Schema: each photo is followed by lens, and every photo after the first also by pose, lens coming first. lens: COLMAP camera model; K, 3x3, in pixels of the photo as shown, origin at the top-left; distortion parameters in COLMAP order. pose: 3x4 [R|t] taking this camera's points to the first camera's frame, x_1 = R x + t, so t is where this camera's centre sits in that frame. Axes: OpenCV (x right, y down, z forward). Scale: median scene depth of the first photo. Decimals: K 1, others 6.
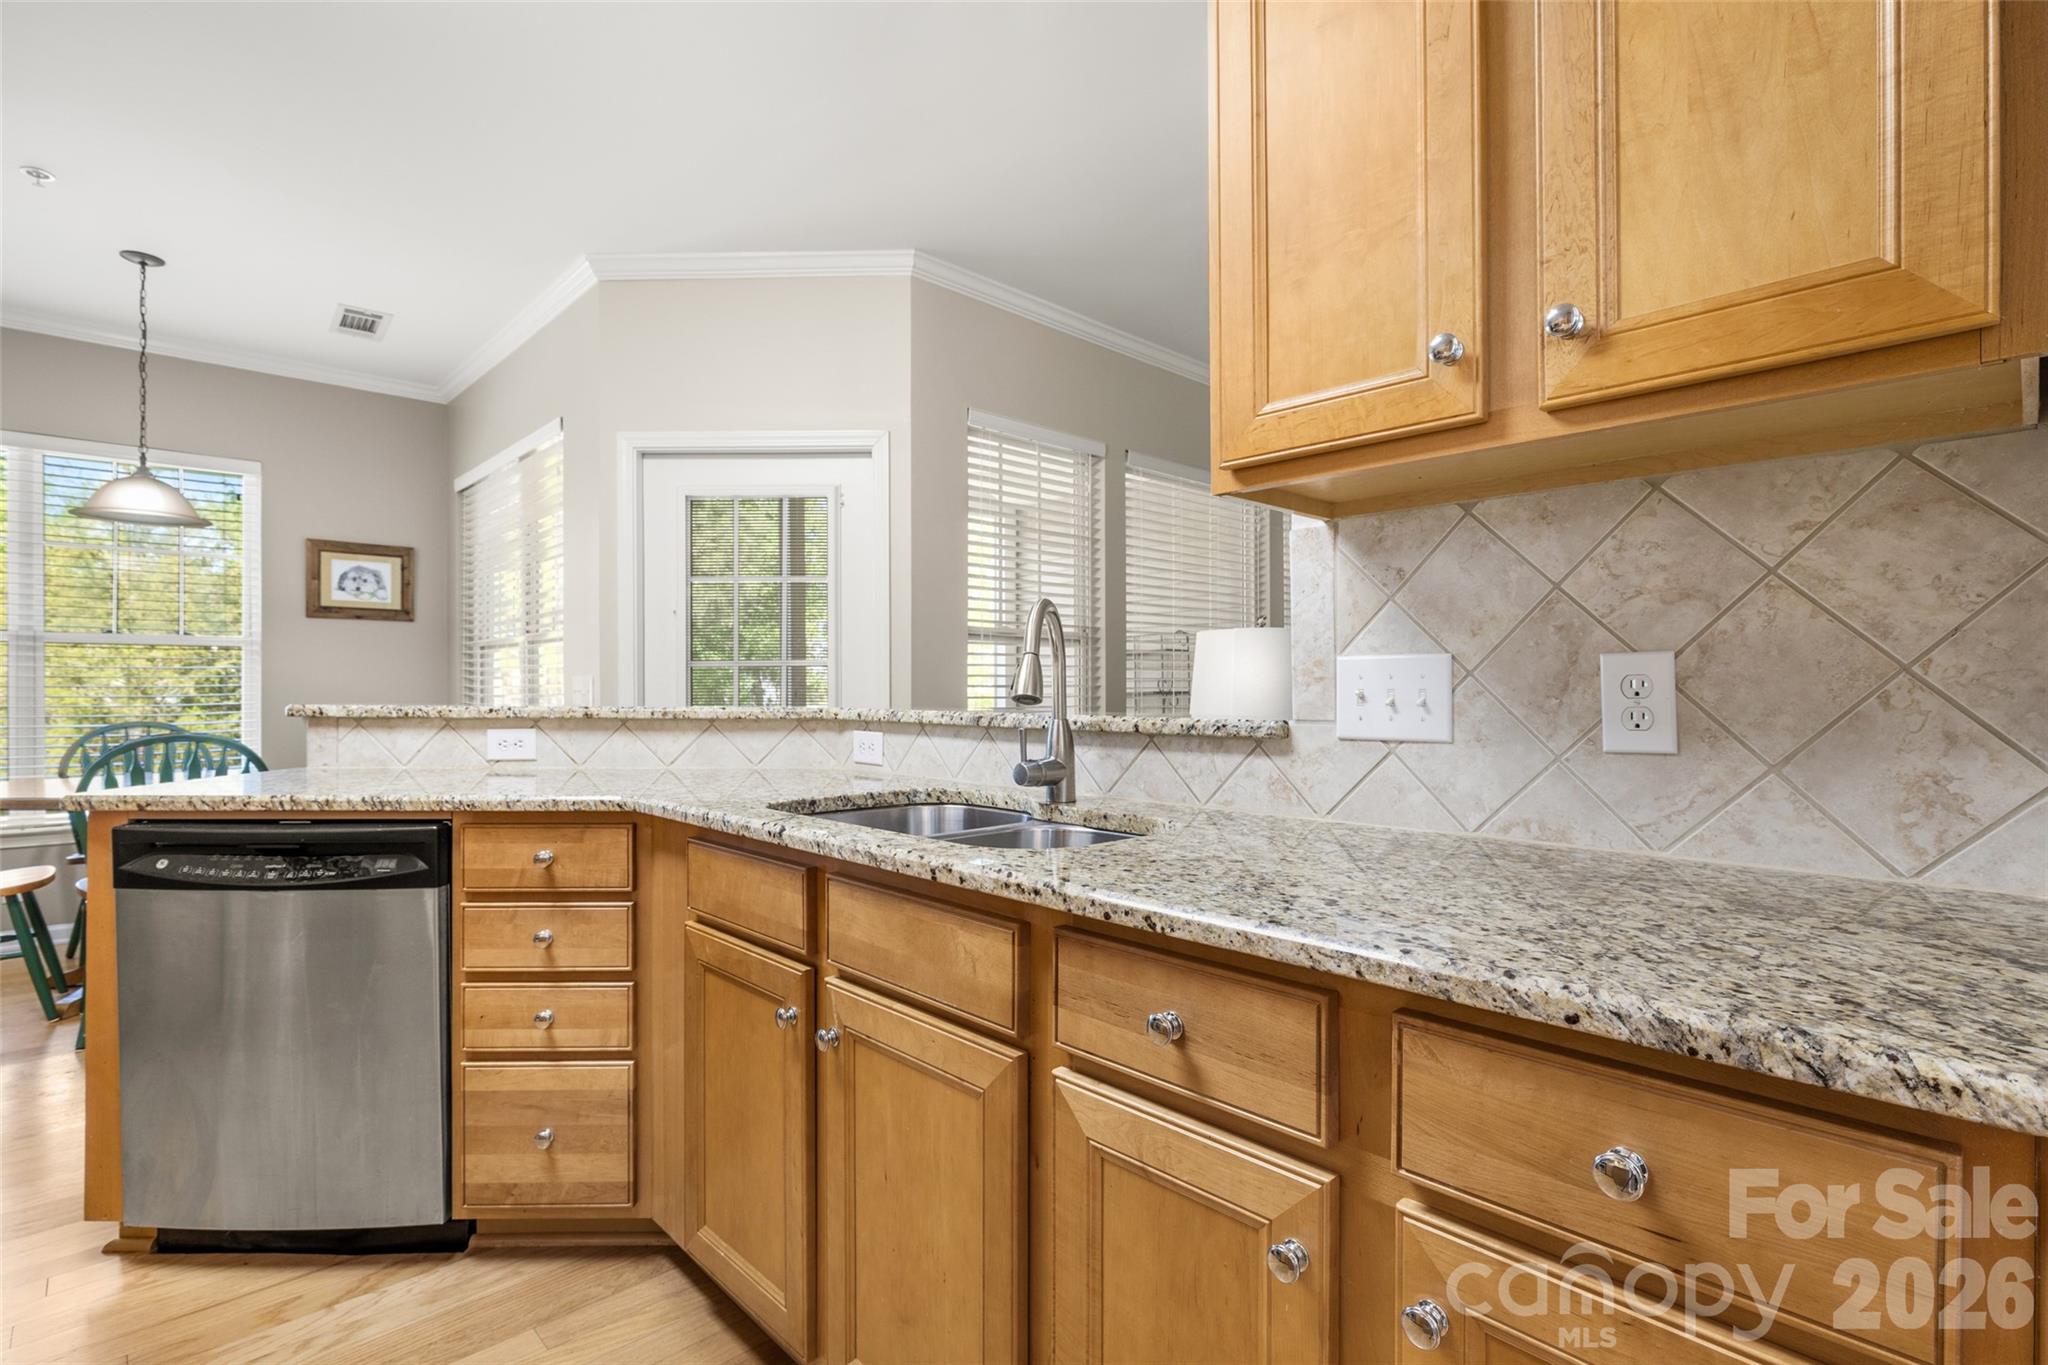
lens RADIAL K [[954.7, 0, 1021.9], [0, 954.7, 691.0], [0, 0, 1]] dist [-0.009650, 0.001991]
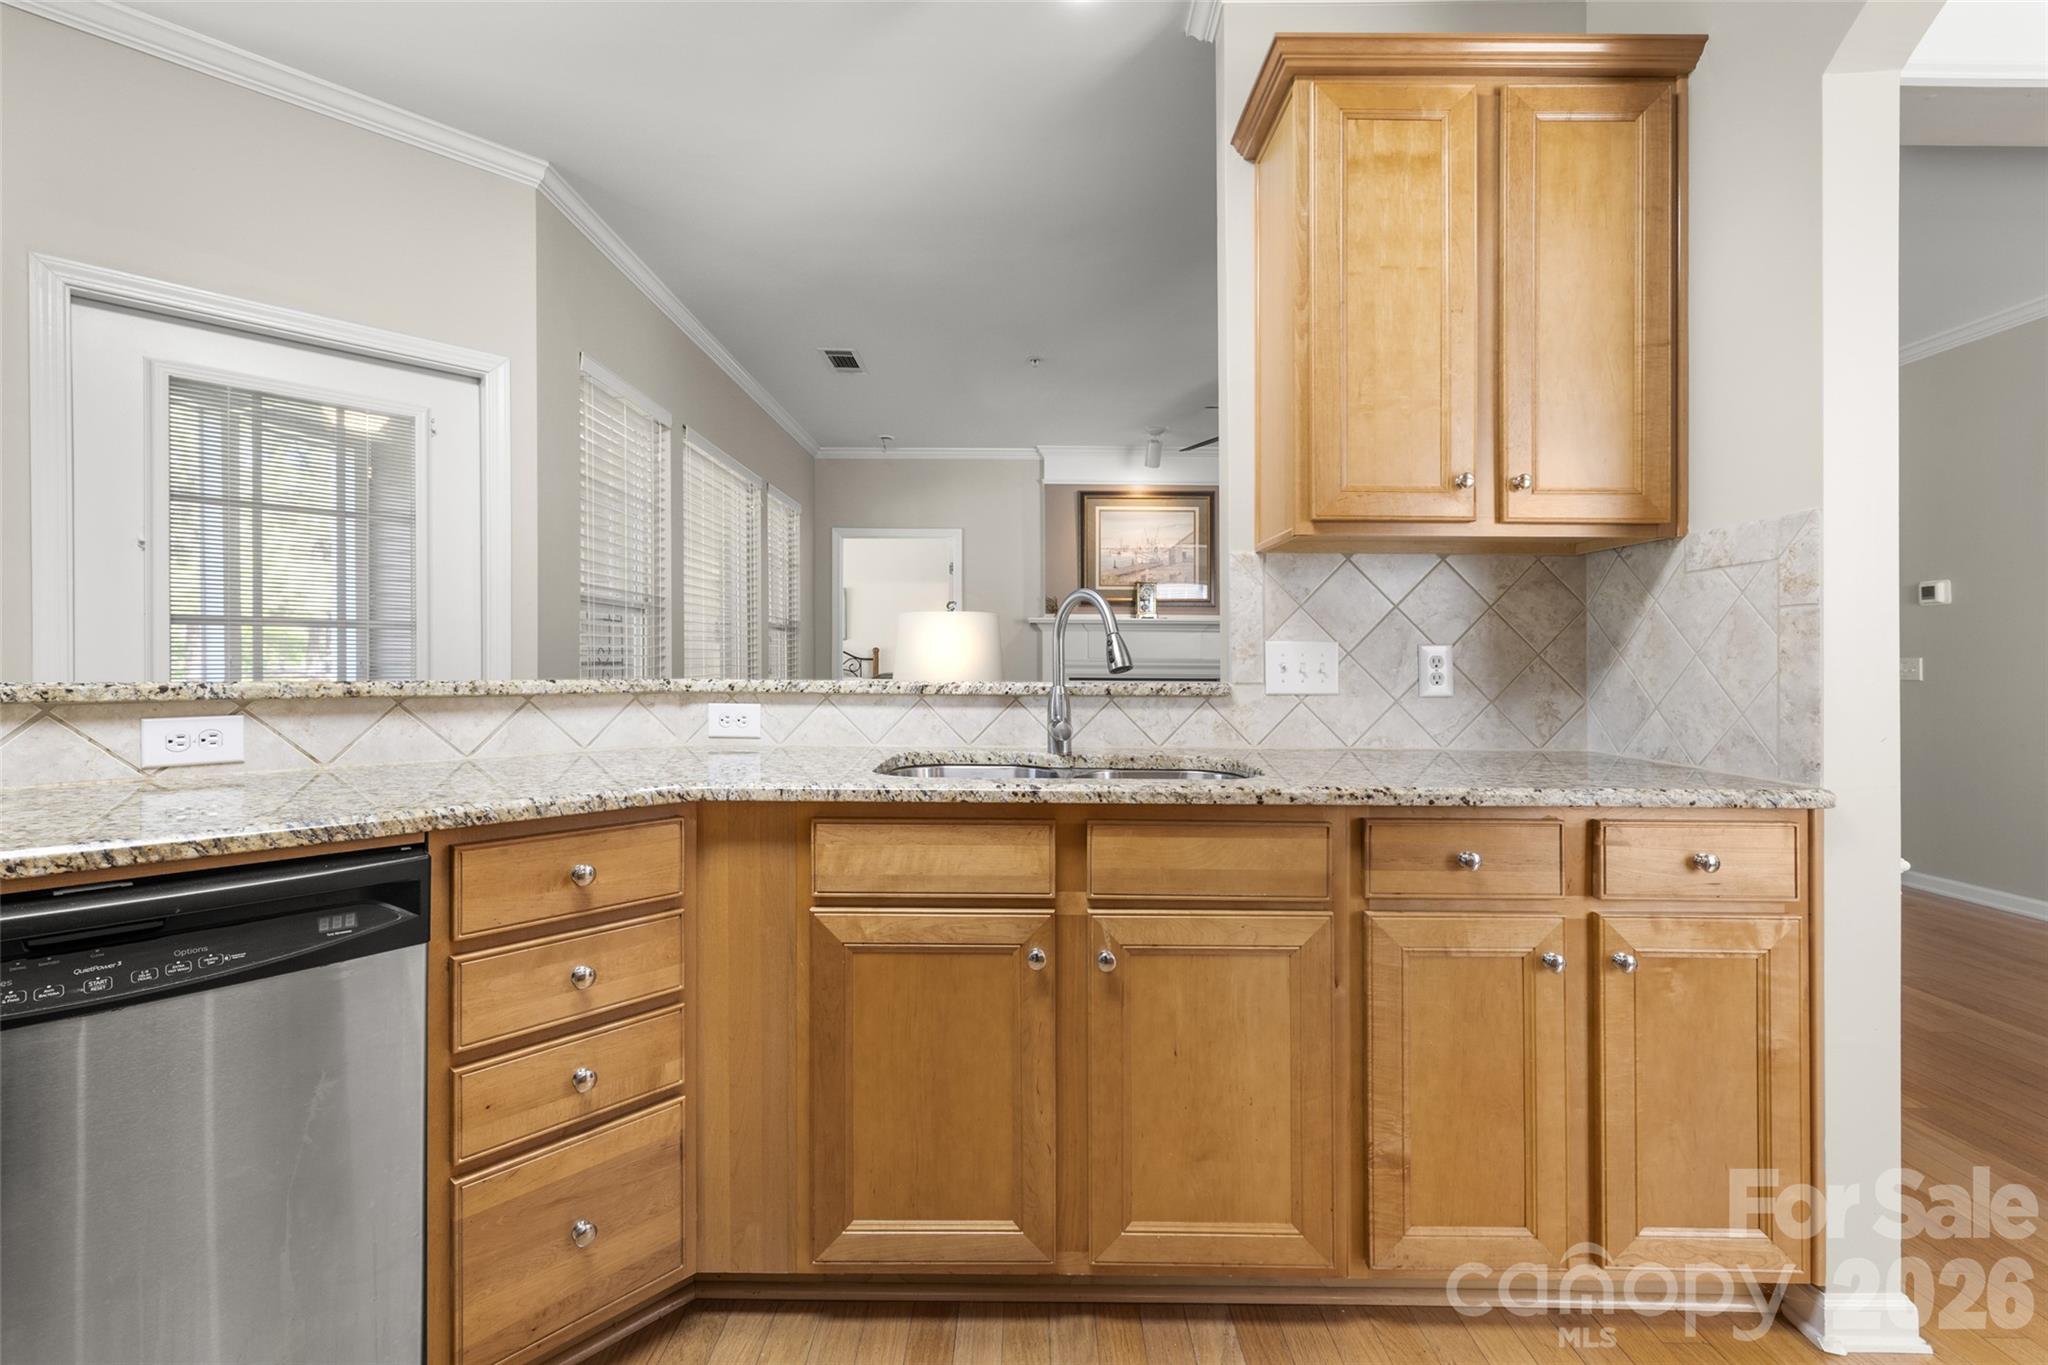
lens RADIAL K [[872.0, 0, 1019.2], [0, 872.0, 654.7], [0, 0, 1]] dist [-0.000506, 0.000305]
pose [[0.698561, 0.009538, 0.715487, -0.777055], [-0.004531, 0.999950, -0.008906, -0.000010], [-0.715537, 0.002979, 0.698569, 0.243577]]
